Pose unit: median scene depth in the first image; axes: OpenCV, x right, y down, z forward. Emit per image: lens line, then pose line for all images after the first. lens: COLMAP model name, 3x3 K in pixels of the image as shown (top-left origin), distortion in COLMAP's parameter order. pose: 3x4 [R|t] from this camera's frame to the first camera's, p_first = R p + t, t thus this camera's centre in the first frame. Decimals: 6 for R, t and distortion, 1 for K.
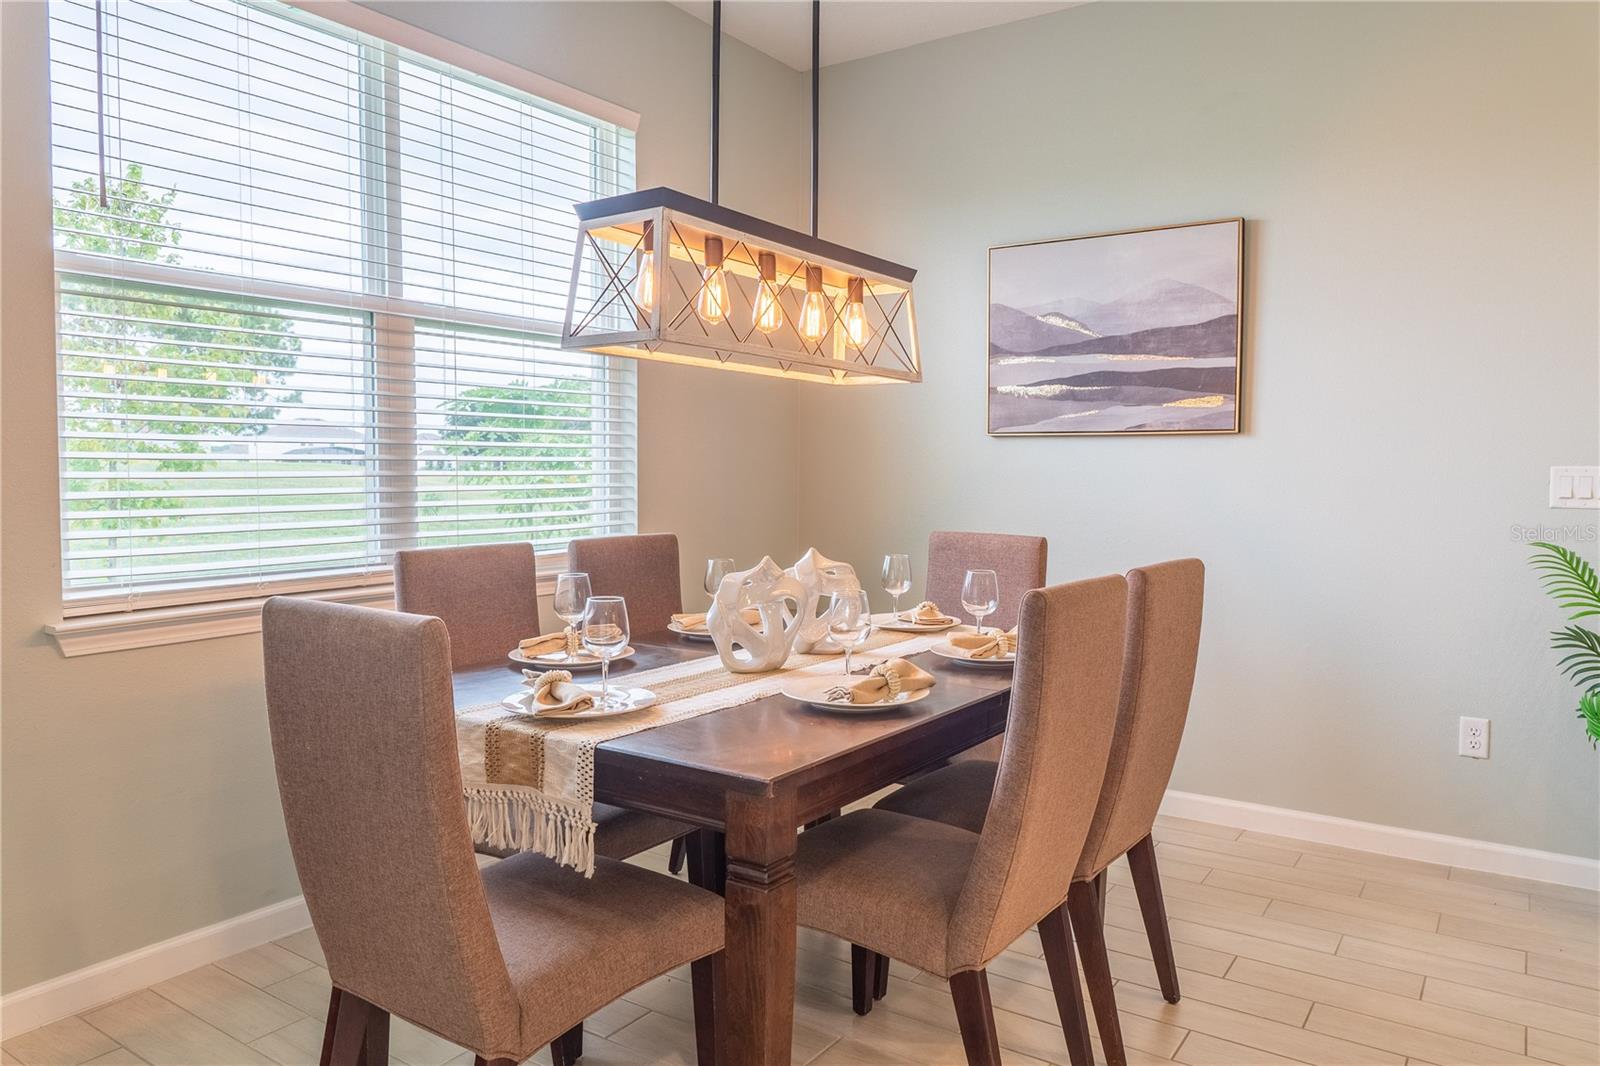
lens RADIAL K [[1099.4, 0, 800.3], [0, 1099.4, 527.3], [0, 0, 1]] dist [-0.004835, -0.004682]
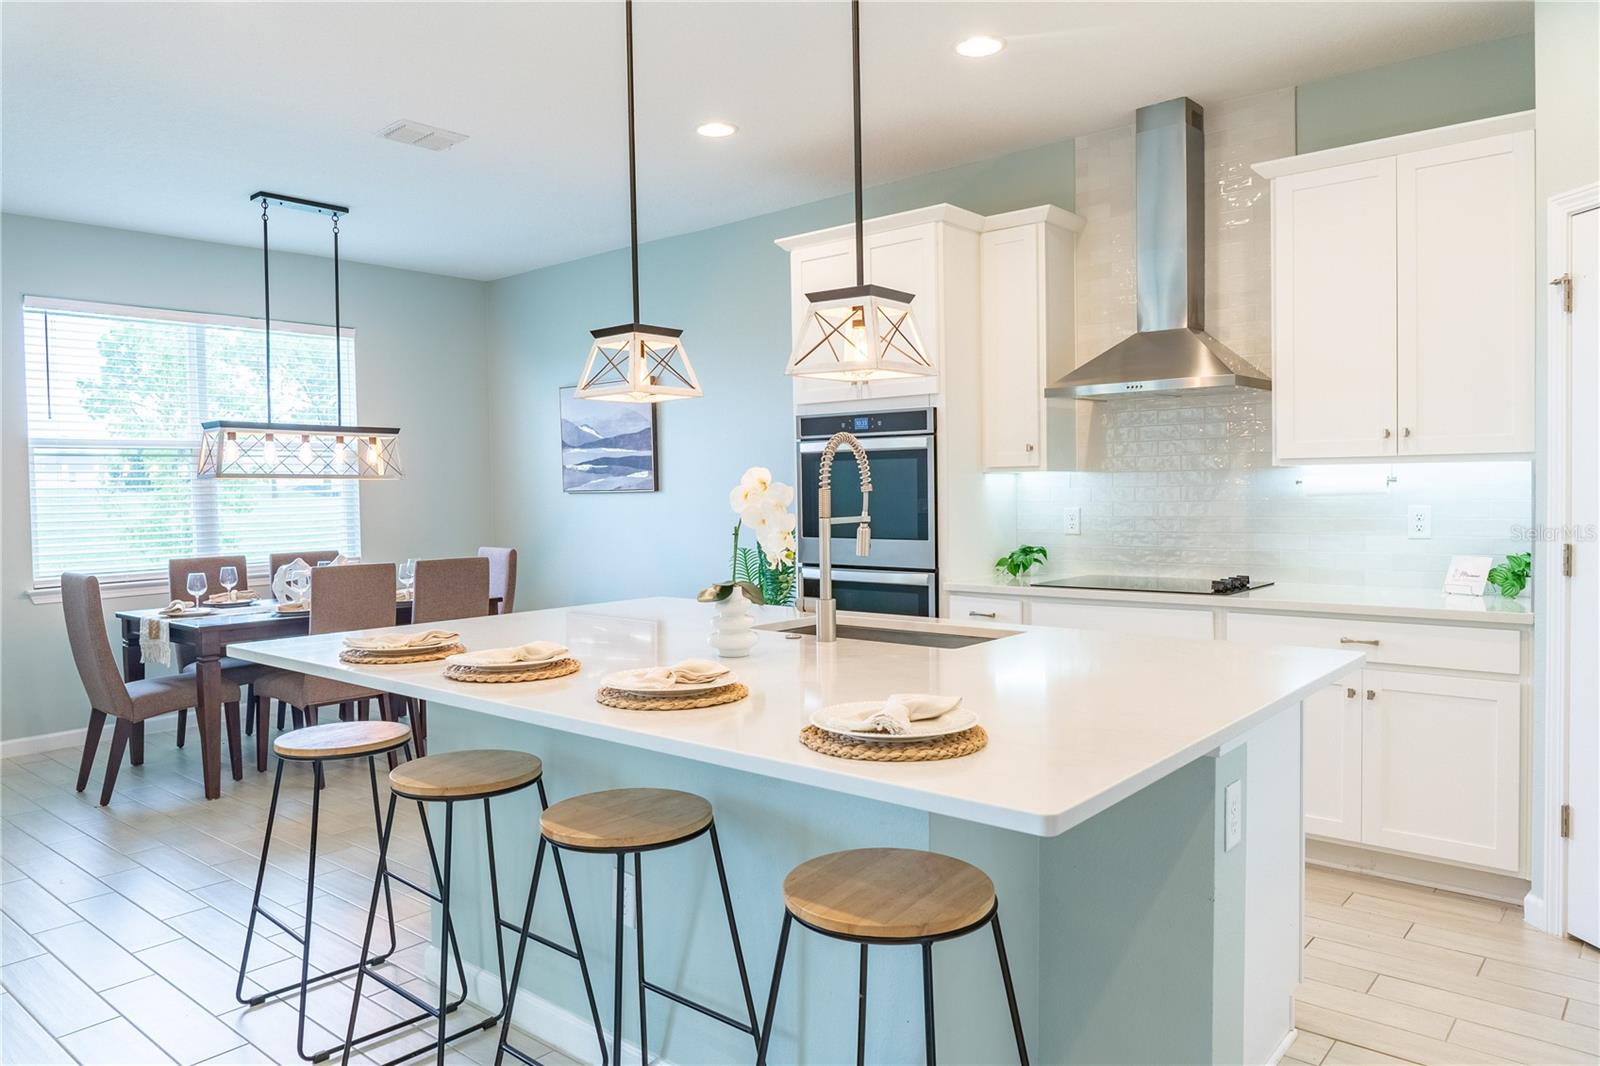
lens RADIAL K [[1077.3, 0, 799.6], [0, 1077.3, 521.9], [0, 0, 1]] dist [-0.011277, 0.001838]
pose [[0.993674, -0.018998, -0.110681, 0.954871], [0.016564, 0.999601, -0.022865, 0.013062], [0.111071, 0.020887, 0.993593, -0.880597]]
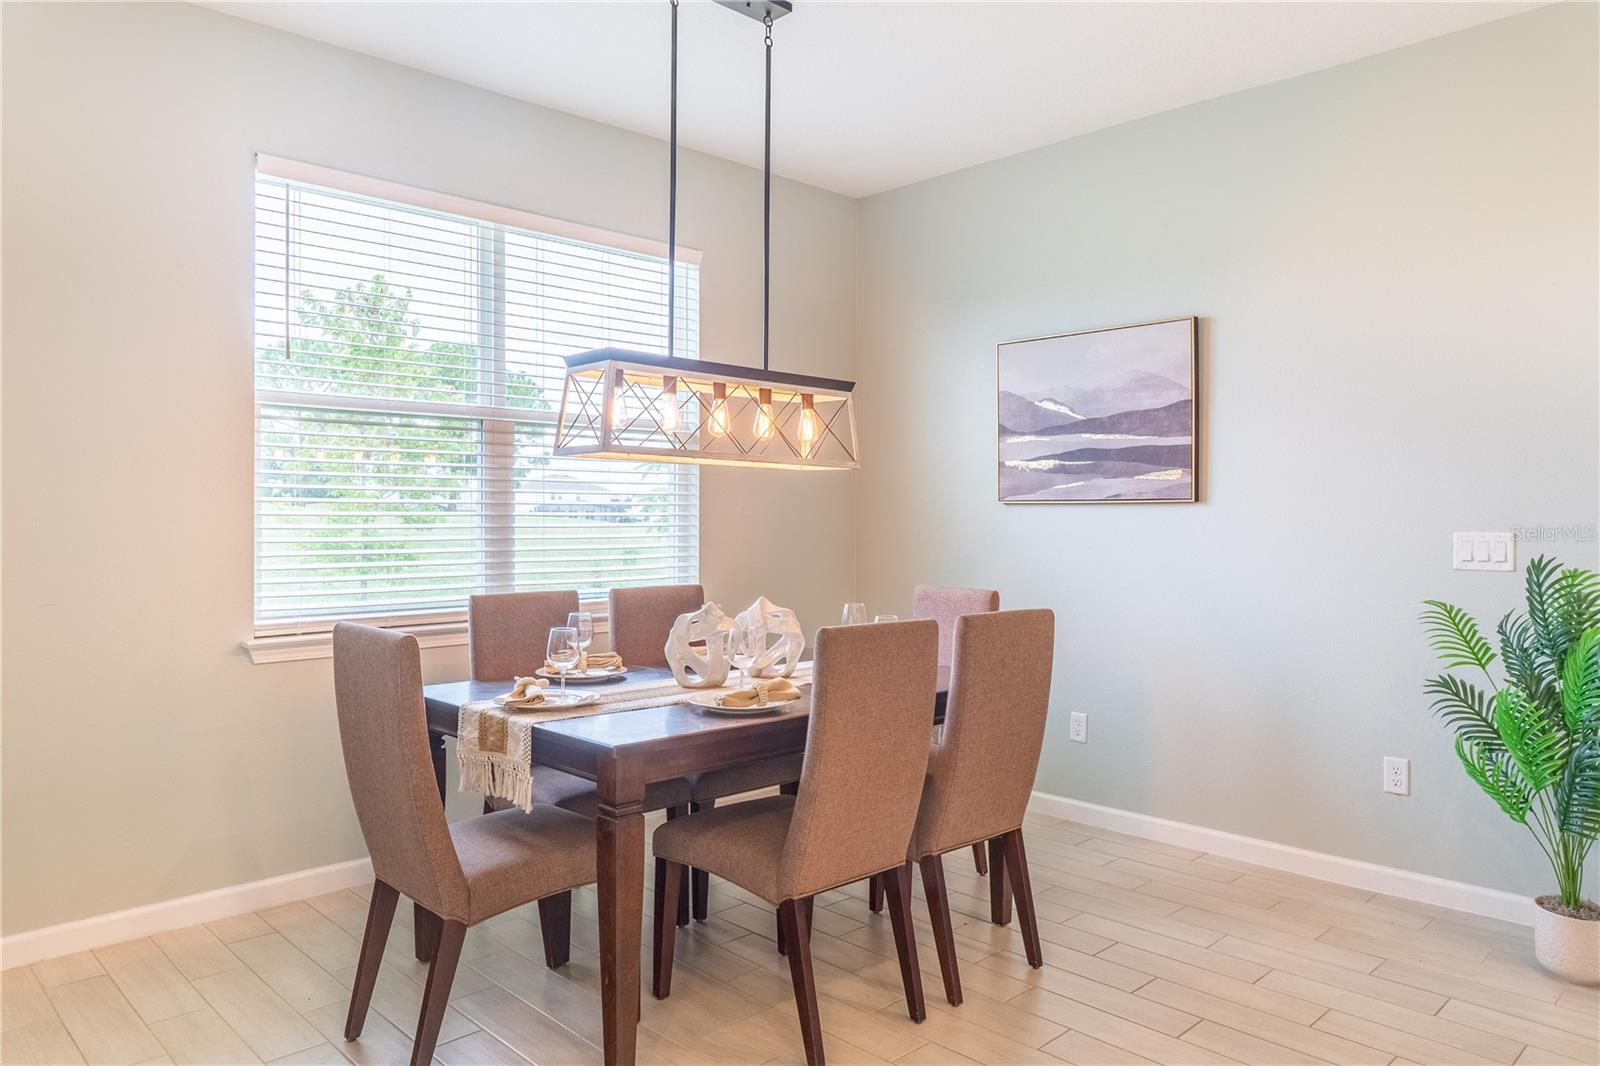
lens RADIAL K [[1077.3, 0, 799.6], [0, 1077.3, 521.9], [0, 0, 1]] dist [-0.011277, 0.001838]
pose [[0.979694, -0.001050, -0.200494, 0.248685], [-0.009286, 0.998676, -0.050603, -0.004636], [0.200281, 0.051437, 0.978387, -0.205919]]
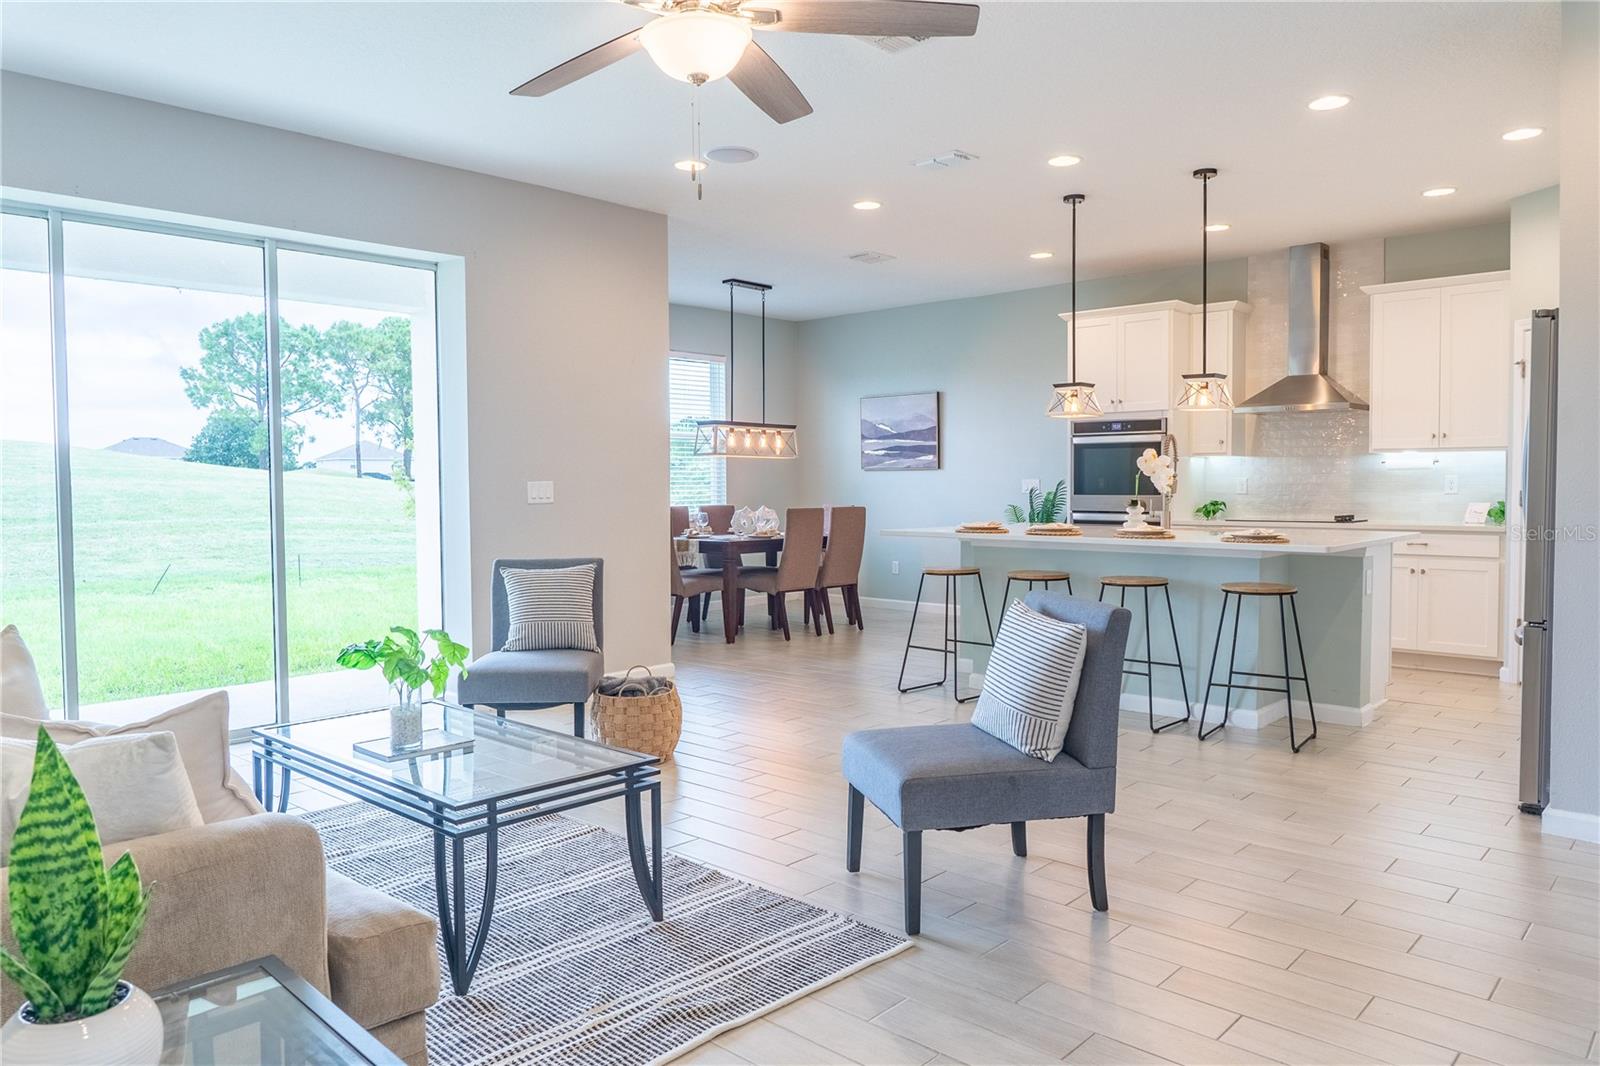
lens RADIAL K [[1087.0, 0, 800.0], [0, 1087.0, 520.4], [0, 0, 1]] dist [-0.015305, 0.002455]
pose [[0.989169, -0.007104, -0.146610, 0.516723], [0.004385, 0.999813, -0.018860, 0.107234], [0.146717, 0.018013, 0.989015, -1.992859]]
